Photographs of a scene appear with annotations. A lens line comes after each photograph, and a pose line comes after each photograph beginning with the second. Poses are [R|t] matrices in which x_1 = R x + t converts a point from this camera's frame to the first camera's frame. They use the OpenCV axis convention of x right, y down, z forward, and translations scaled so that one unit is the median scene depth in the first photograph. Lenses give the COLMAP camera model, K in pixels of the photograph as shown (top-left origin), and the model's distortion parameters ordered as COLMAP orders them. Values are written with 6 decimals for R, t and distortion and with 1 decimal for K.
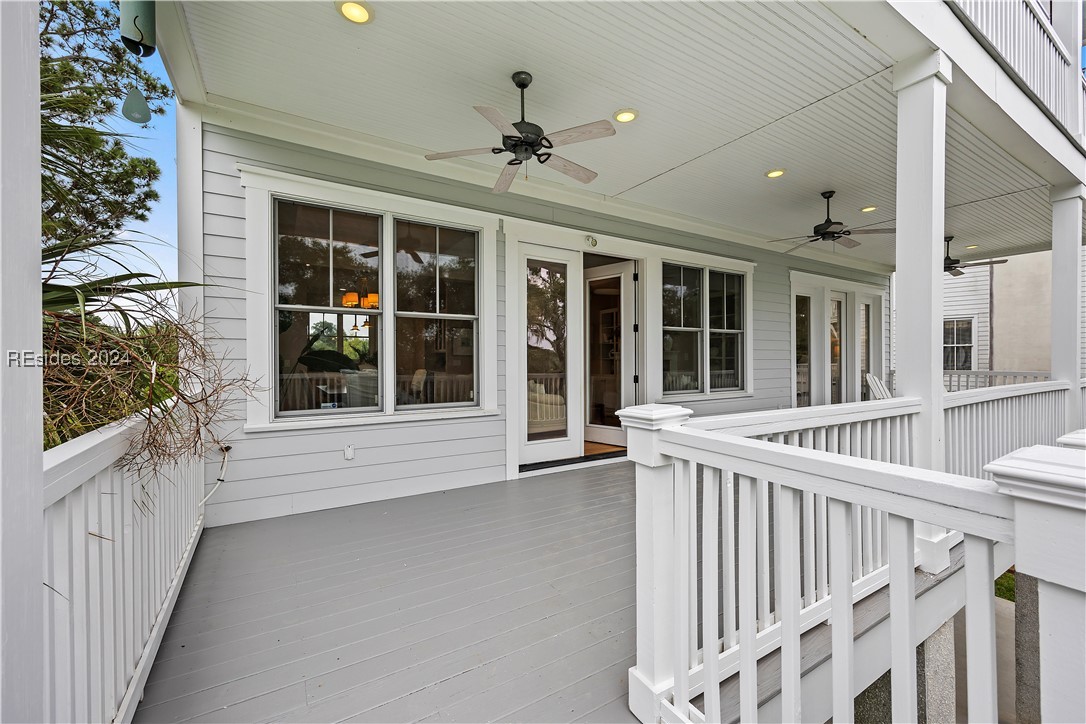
lens RADIAL K [[439.3, 0, 543.4], [0, 439.3, 361.0], [0, 0, 1]] dist [-0.001192, -0.000275]
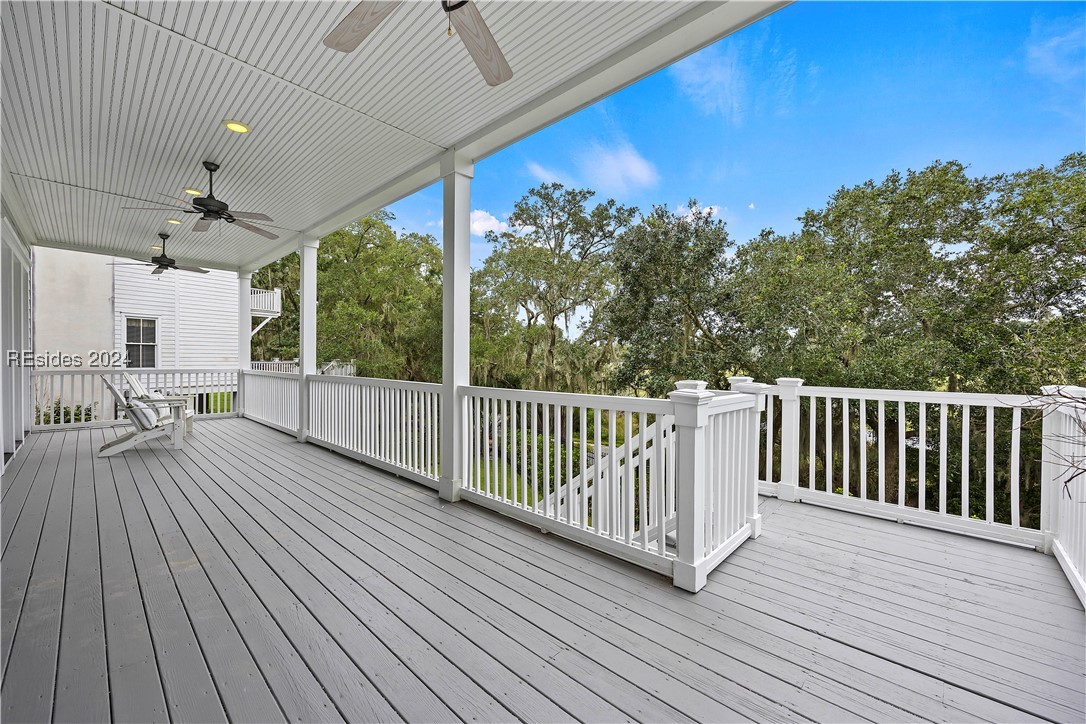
lens RADIAL K [[439.3, 0, 545.1], [0, 439.3, 361.5], [0, 0, 1]] dist [-0.001192, -0.000275]
pose [[-0.266630, -0.005006, 0.963786, -0.240949], [-0.000525, 0.999987, 0.005049, -0.001784], [-0.963799, 0.000840, -0.266629, 0.405545]]
